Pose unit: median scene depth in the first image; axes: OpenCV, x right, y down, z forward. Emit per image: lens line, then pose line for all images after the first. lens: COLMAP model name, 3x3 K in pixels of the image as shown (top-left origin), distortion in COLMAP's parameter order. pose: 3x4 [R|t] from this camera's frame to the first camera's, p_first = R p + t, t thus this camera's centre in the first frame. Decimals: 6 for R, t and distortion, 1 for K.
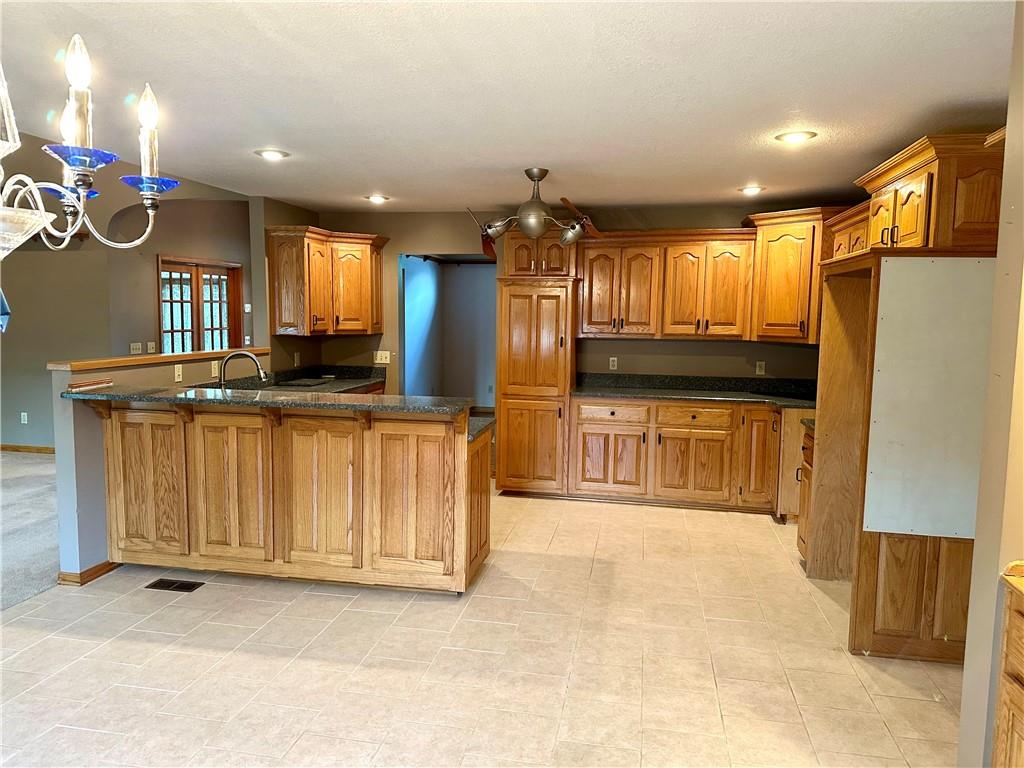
lens RADIAL K [[719.3, 0, 512.6], [0, 719.3, 380.7], [0, 0, 1]] dist [0.008740, -0.011997]
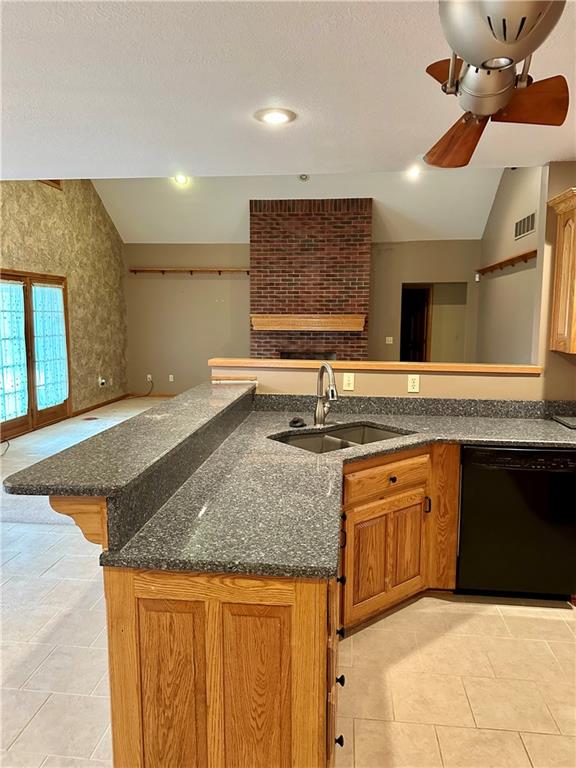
lens RADIAL K [[539.5, 0, 288.0], [0, 539.5, 383.0], [0, 0, 1]] dist [0.008740, -0.011997]
pose [[0.085566, 0.114480, -0.989734, 0.324291], [-0.101340, 0.989225, 0.105660, -0.100071], [0.991165, 0.091259, 0.096246, 1.107923]]
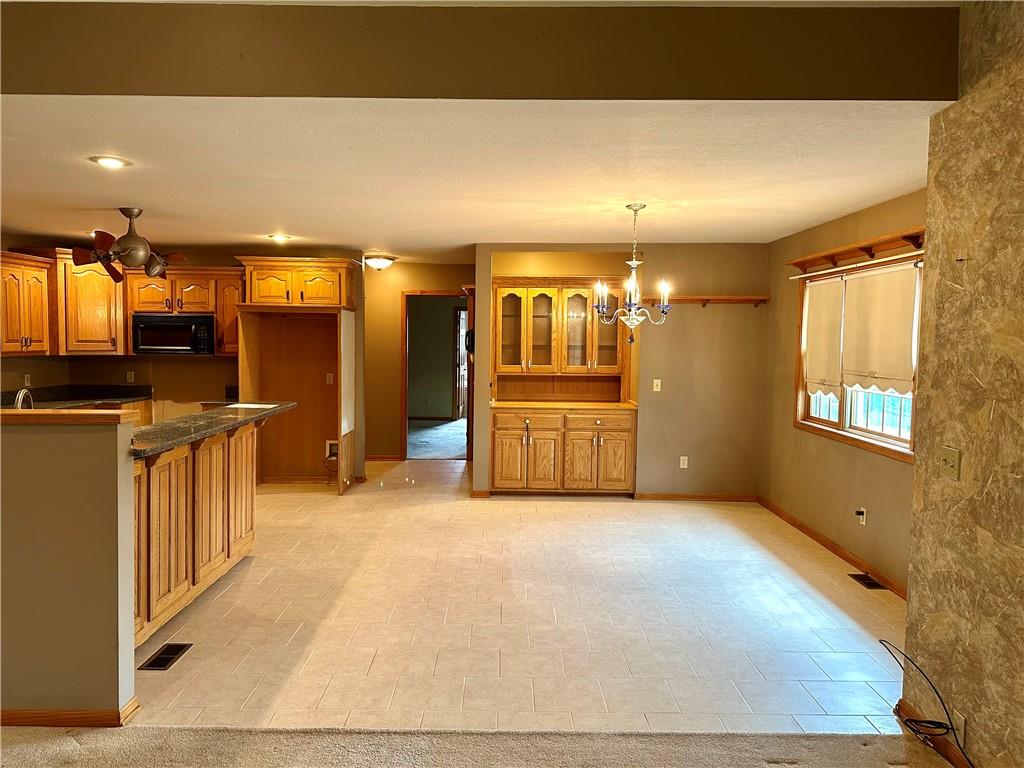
lens RADIAL K [[719.3, 0, 511.9], [0, 719.3, 381.1], [0, 0, 1]] dist [0.008740, -0.011997]
pose [[-0.200672, -0.074282, 0.976838, -1.499297], [0.079642, 0.992584, 0.091840, -0.097812], [-0.976416, 0.096227, -0.193267, 0.802376]]
